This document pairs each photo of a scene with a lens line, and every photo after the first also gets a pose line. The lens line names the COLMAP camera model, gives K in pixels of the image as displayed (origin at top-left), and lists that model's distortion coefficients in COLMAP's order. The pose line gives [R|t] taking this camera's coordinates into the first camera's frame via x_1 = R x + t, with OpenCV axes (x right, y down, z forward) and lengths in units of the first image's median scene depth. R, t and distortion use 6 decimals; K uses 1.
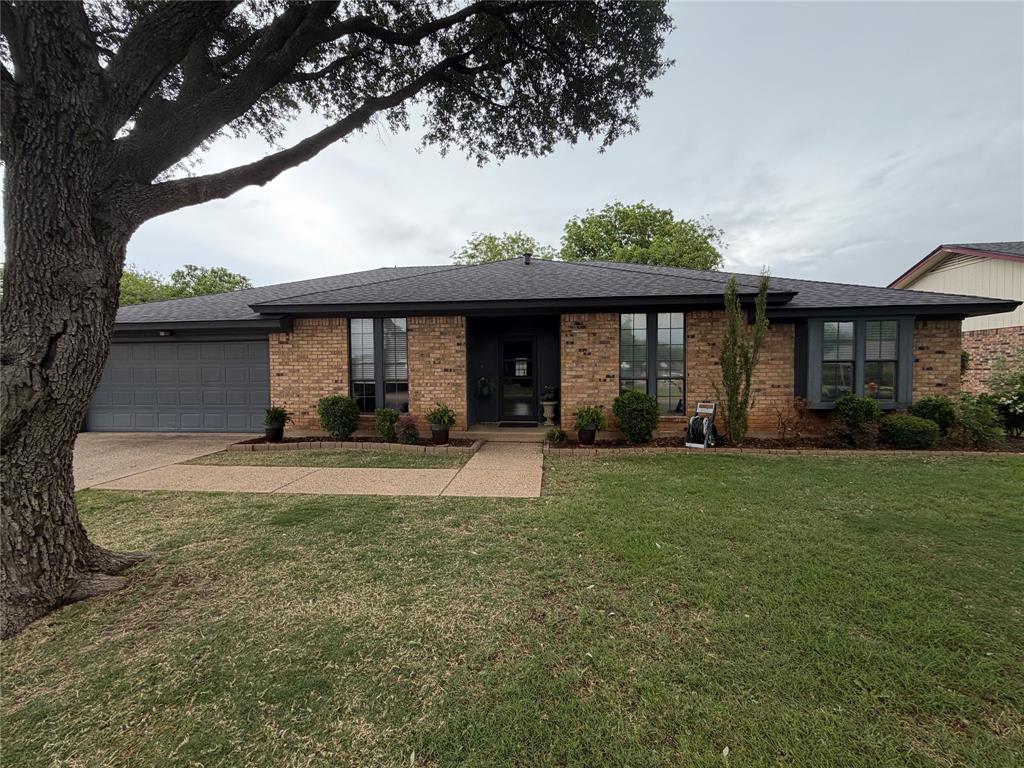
lens RADIAL K [[409.9, 0, 510.4], [0, 409.9, 383.8], [0, 0, 1]] dist [0.001513, -0.000358]
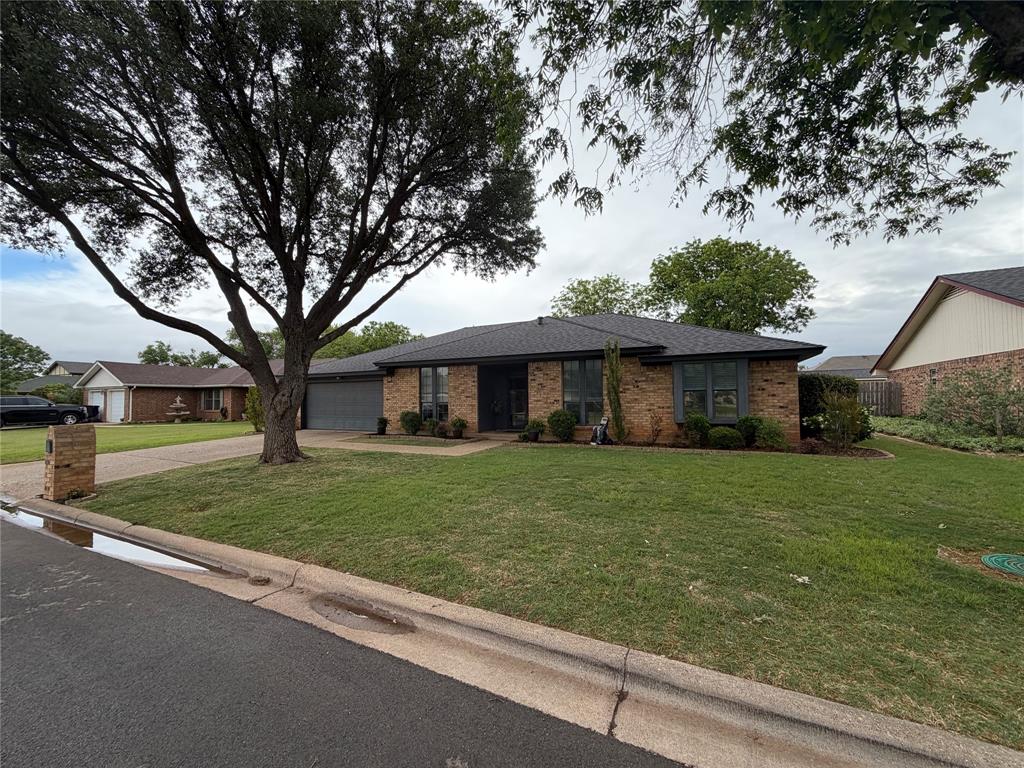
lens RADIAL K [[409.9, 0, 510.4], [0, 409.9, 383.8], [0, 0, 1]] dist [0.001513, -0.000358]
pose [[0.935910, -0.012998, -0.352000, 0.632166], [-0.008648, 0.998170, -0.059851, 0.013668], [0.352134, 0.059059, 0.934084, -0.551230]]
